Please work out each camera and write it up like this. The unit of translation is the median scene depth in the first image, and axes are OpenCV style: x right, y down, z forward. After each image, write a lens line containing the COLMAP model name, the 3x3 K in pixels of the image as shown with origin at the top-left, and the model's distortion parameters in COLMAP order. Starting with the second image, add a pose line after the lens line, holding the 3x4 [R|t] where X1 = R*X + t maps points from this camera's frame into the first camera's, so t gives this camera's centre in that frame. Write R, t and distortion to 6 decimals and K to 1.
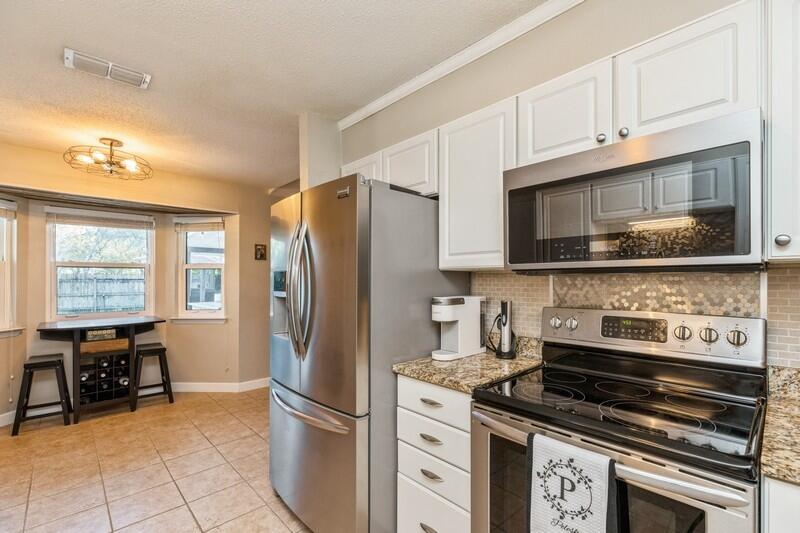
lens RADIAL K [[358.0, 0, 416.8], [0, 358.0, 279.9], [0, 0, 1]] dist [0.002721, -0.002733]
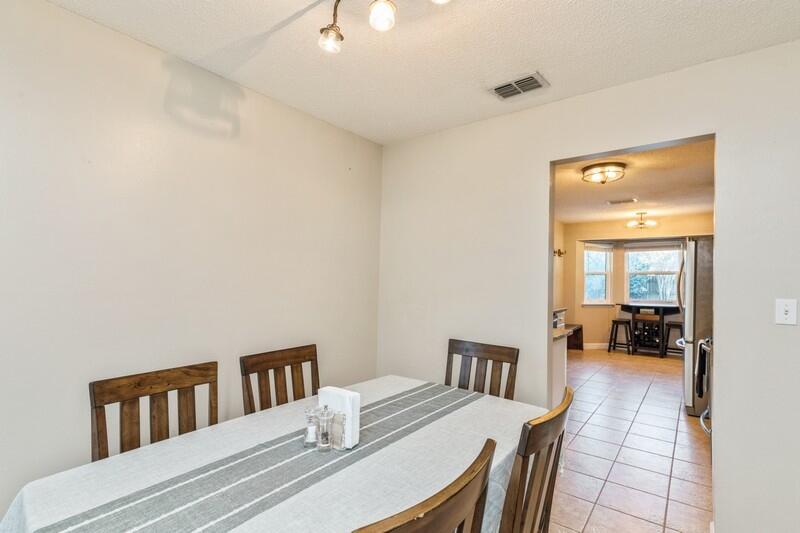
lens RADIAL K [[376.2, 0, 390.7], [0, 376.2, 282.3], [0, 0, 1]] dist [-0.001520, -0.000770]
pose [[0.108160, 0.013829, -0.994037, 0.960381], [-0.011456, 0.999854, 0.012664, -0.003383], [0.994068, 0.010018, 0.108302, -0.549307]]
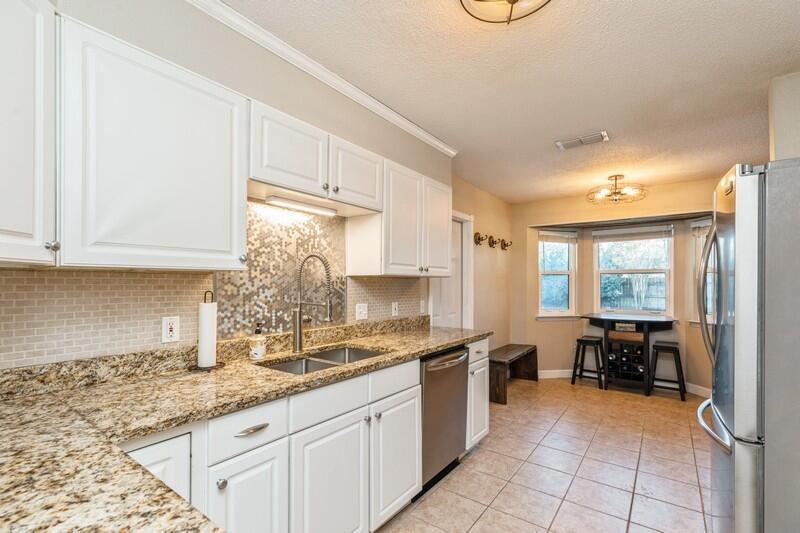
lens RADIAL K [[358.0, 0, 393.2], [0, 358.0, 285.0], [0, 0, 1]] dist [0.002721, -0.002733]
pose [[0.142526, 0.007492, -0.989763, 0.276606], [-0.003151, 0.999970, 0.007115, -0.000908], [0.989786, 0.002104, 0.142545, 0.013984]]
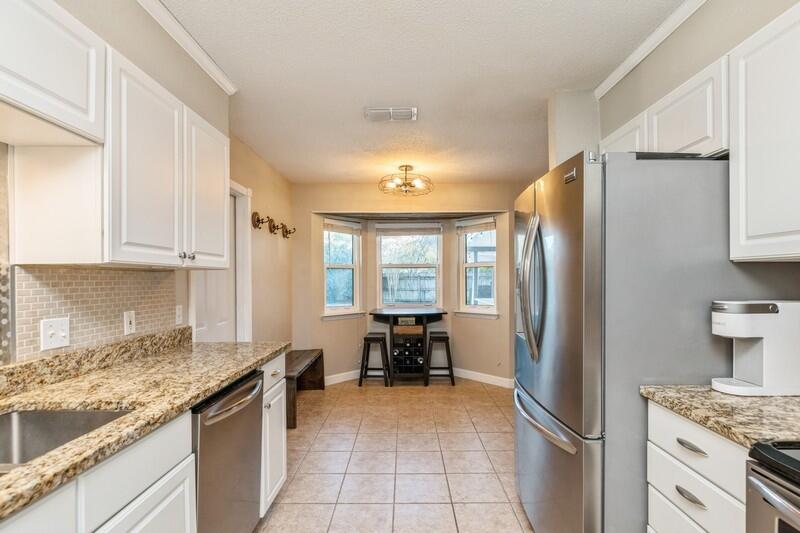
lens RADIAL K [[388.2, 0, 405.8], [0, 388.2, 280.3], [0, 0, 1]] dist [-0.008388, 0.000882]
pose [[0.712172, 0.001843, -0.702003, 0.087920], [0.003764, 0.999972, 0.006444, 0.000783], [0.701995, -0.007231, 0.712145, 0.025170]]
